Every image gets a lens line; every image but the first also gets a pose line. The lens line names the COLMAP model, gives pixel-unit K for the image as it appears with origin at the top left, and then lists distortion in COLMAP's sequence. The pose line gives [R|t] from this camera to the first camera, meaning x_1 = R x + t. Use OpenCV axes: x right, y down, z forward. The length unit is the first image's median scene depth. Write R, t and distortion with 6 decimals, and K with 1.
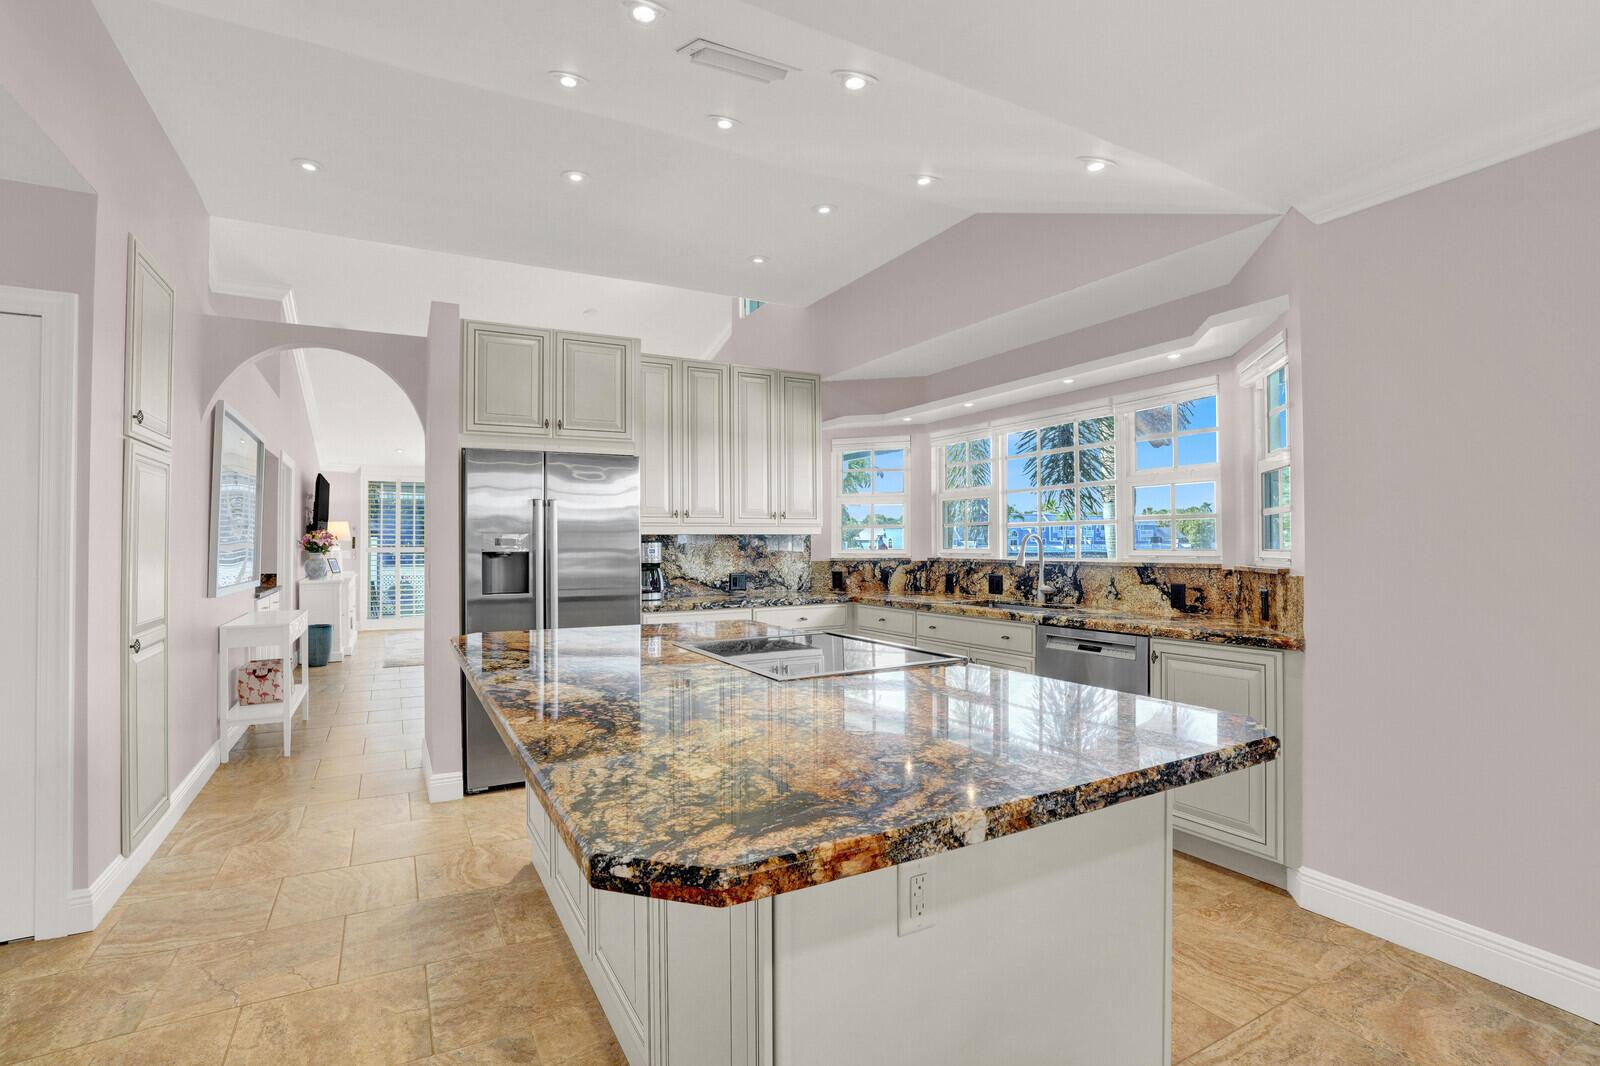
lens RADIAL K [[755.7, 0, 810.3], [0, 755.7, 533.9], [0, 0, 1]] dist [-0.057581, 0.019004]
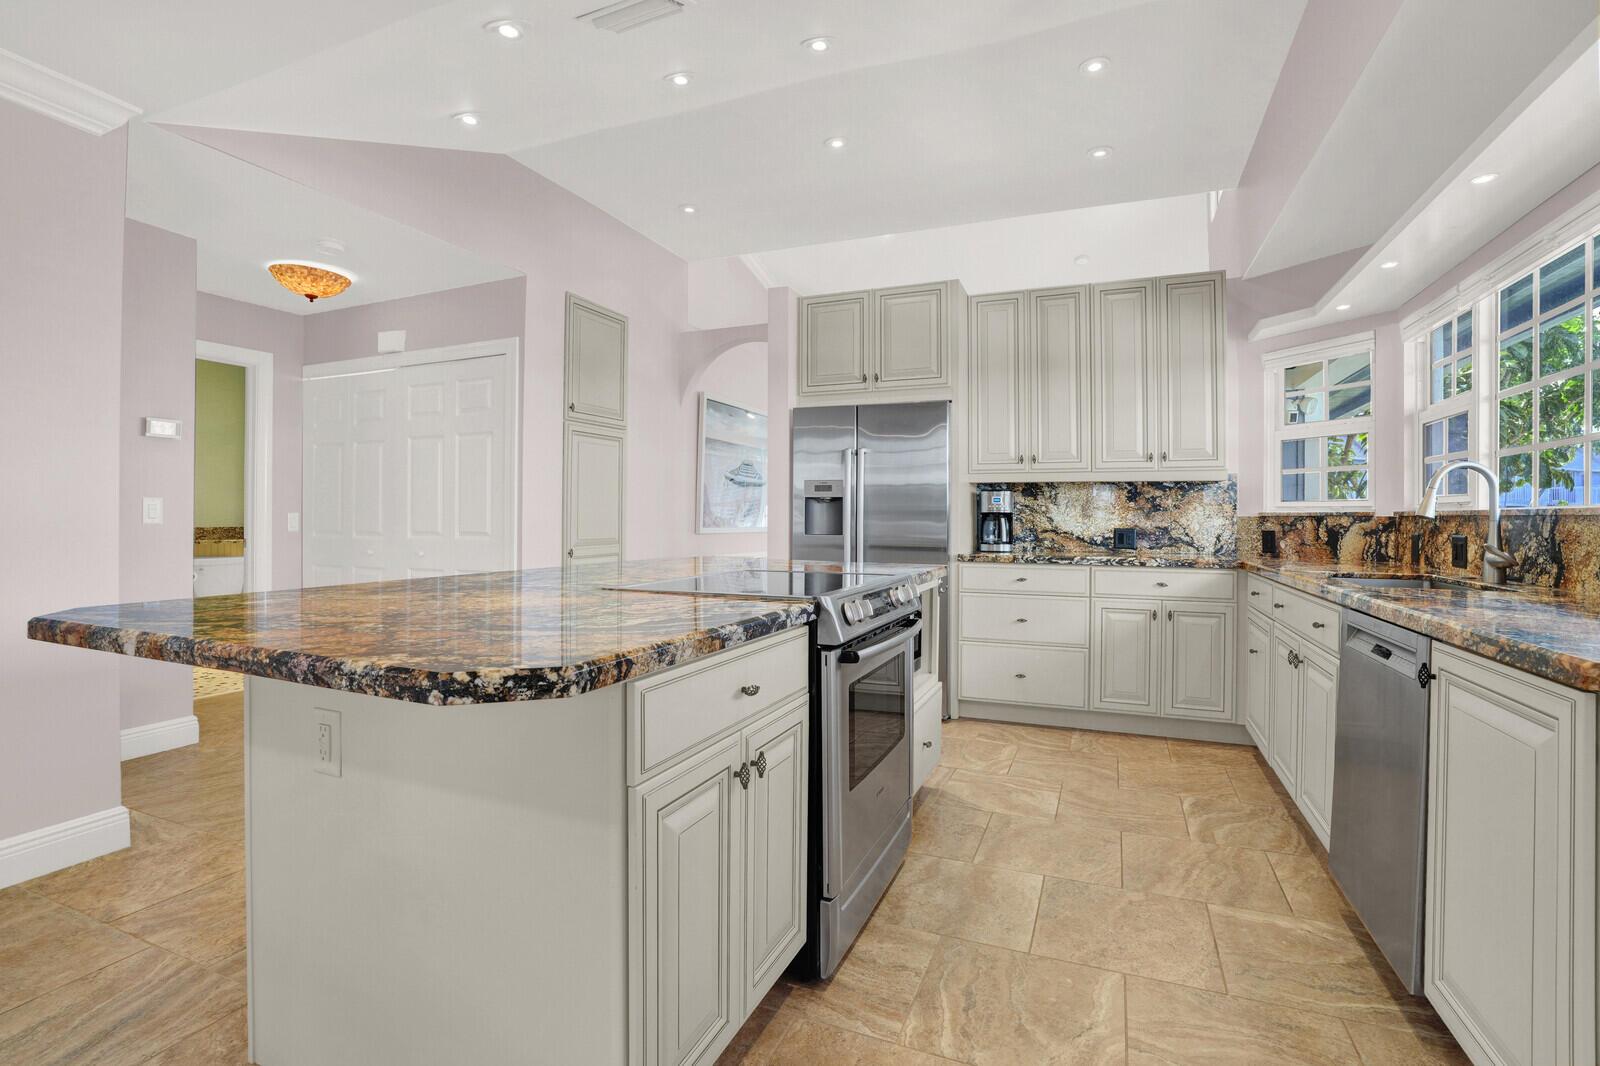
lens RADIAL K [[755.7, 0, 808.6], [0, 755.7, 510.2], [0, 0, 1]] dist [-0.057581, 0.019004]
pose [[0.618772, 0.002538, -0.785567, 0.394911], [-0.000217, 0.999995, 0.003060, 0.033298], [0.785571, -0.001723, 0.618769, 0.236389]]
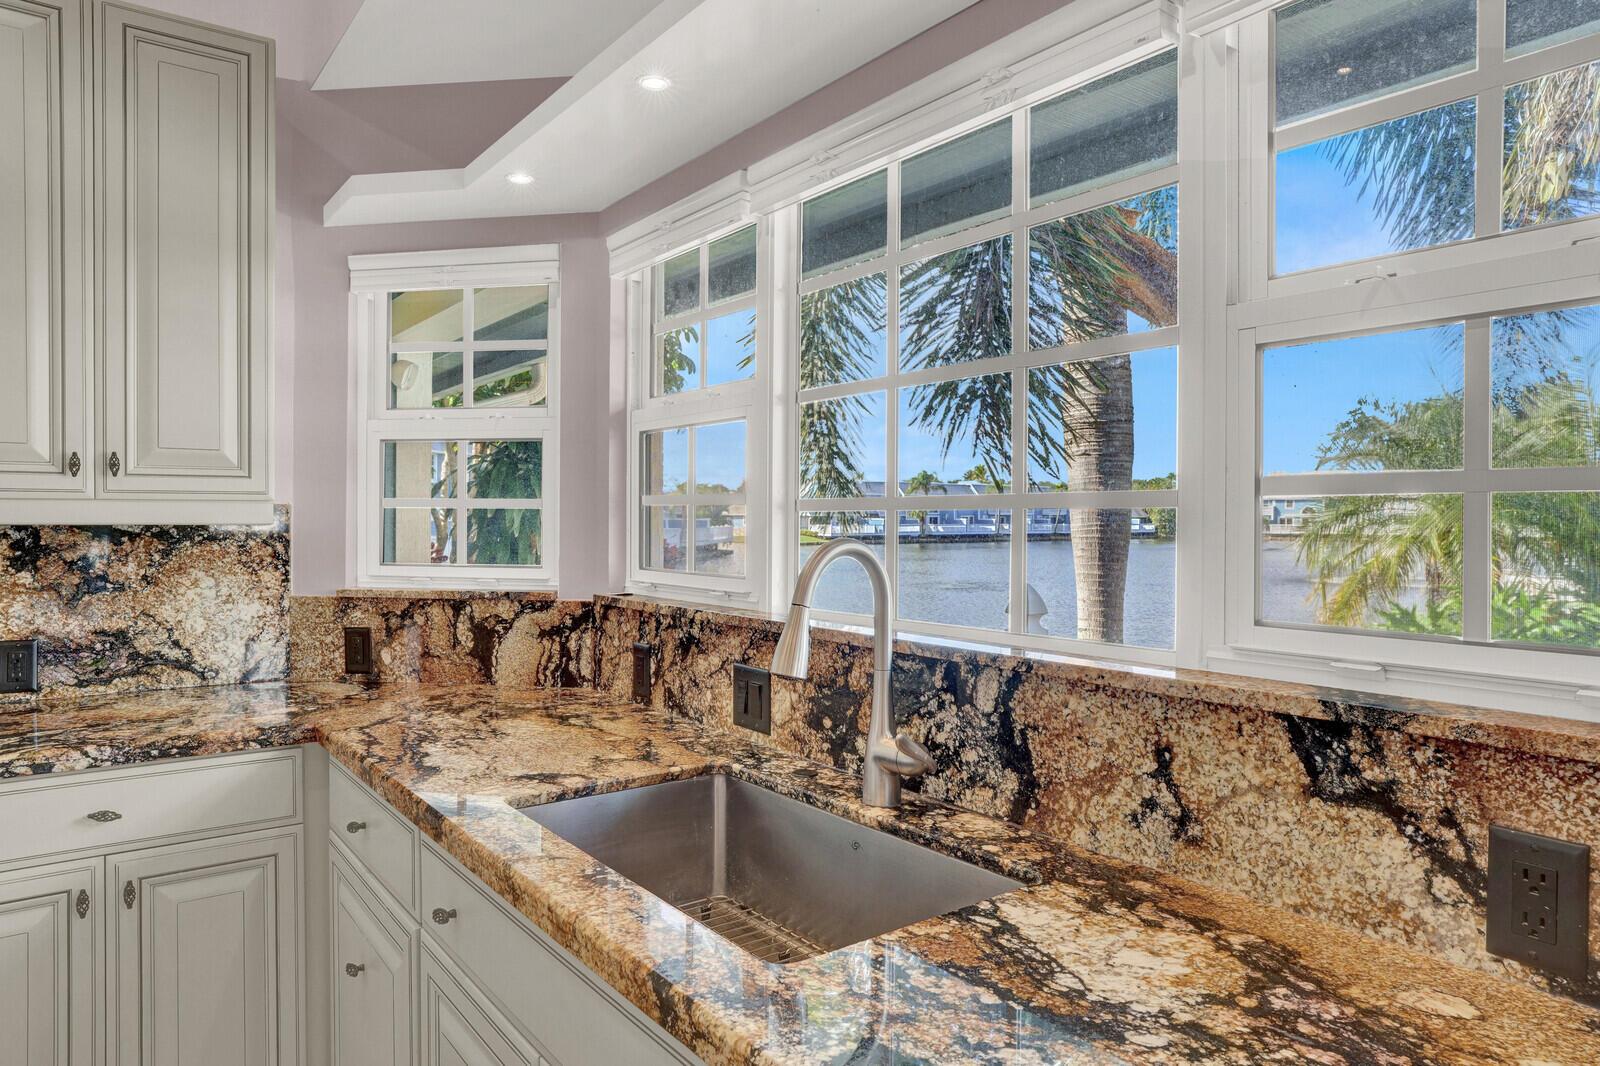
lens RADIAL K [[989.6, 0, 798.2], [0, 989.6, 533.4], [0, 0, 1]] dist [-0.034741, 0.018079]
pose [[0.991837, 0.008104, 0.127254, 0.220065], [-0.011551, 0.999585, 0.026374, -0.010955], [-0.126988, -0.027629, 0.991519, 0.622112]]
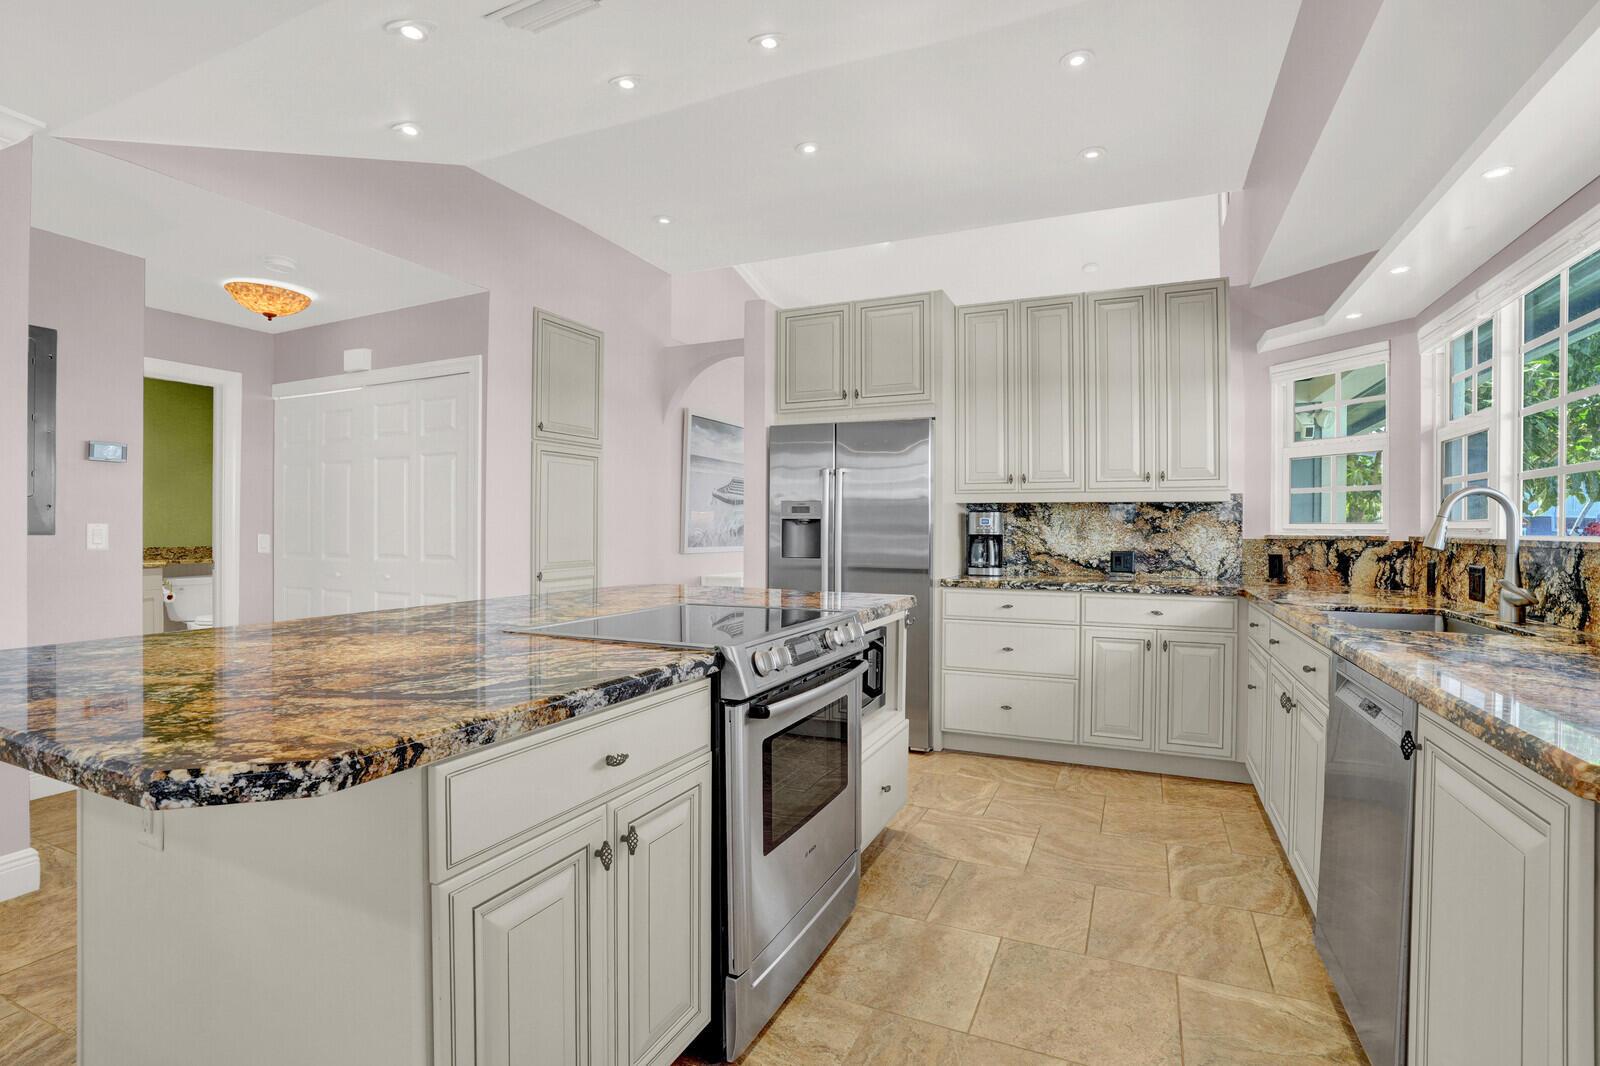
lens RADIAL K [[755.7, 0, 803.2], [0, 755.7, 524.9], [0, 0, 1]] dist [-0.057581, 0.019004]
pose [[0.587725, 0.007663, -0.809024, 0.399323], [-0.000771, 0.999960, 0.008911, 0.020233], [0.809060, -0.004614, 0.587707, 0.300445]]
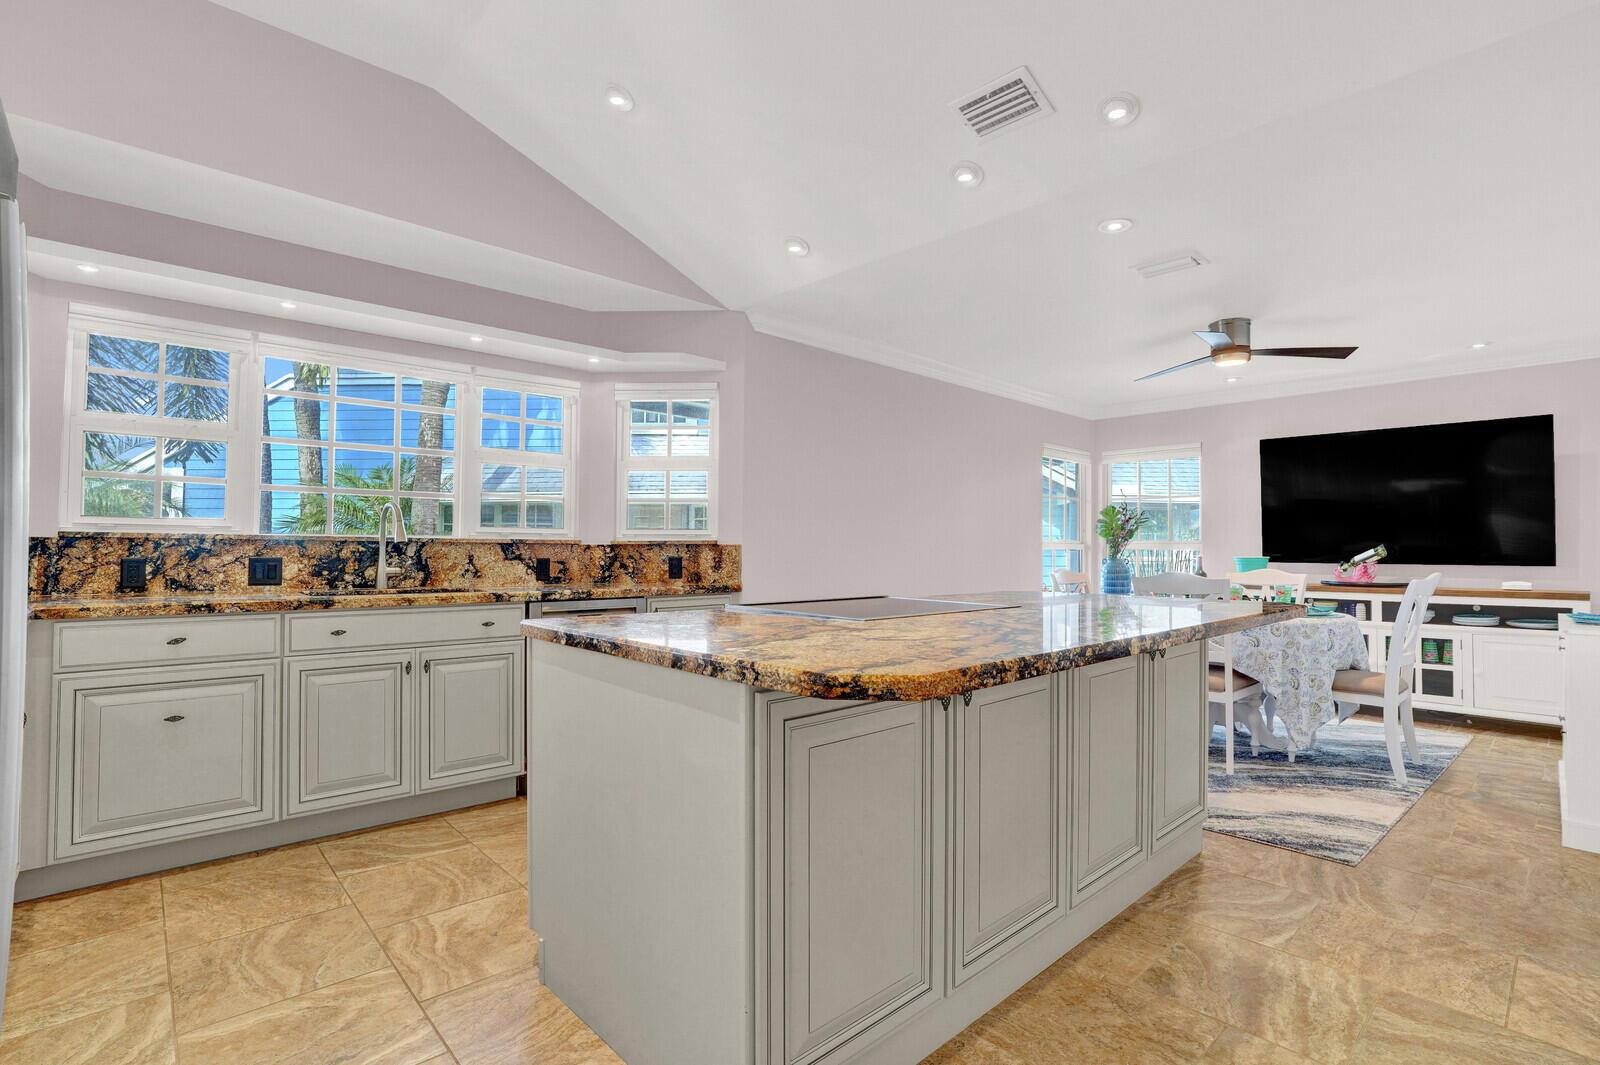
lens RADIAL K [[755.7, 0, 795.3], [0, 755.7, 528.9], [0, 0, 1]] dist [-0.057581, 0.019004]
pose [[-0.217714, 0.031919, 0.975490, -0.529264], [-0.017639, 0.999173, -0.036631, 0.045793], [-0.975853, -0.025182, -0.216971, 0.698651]]
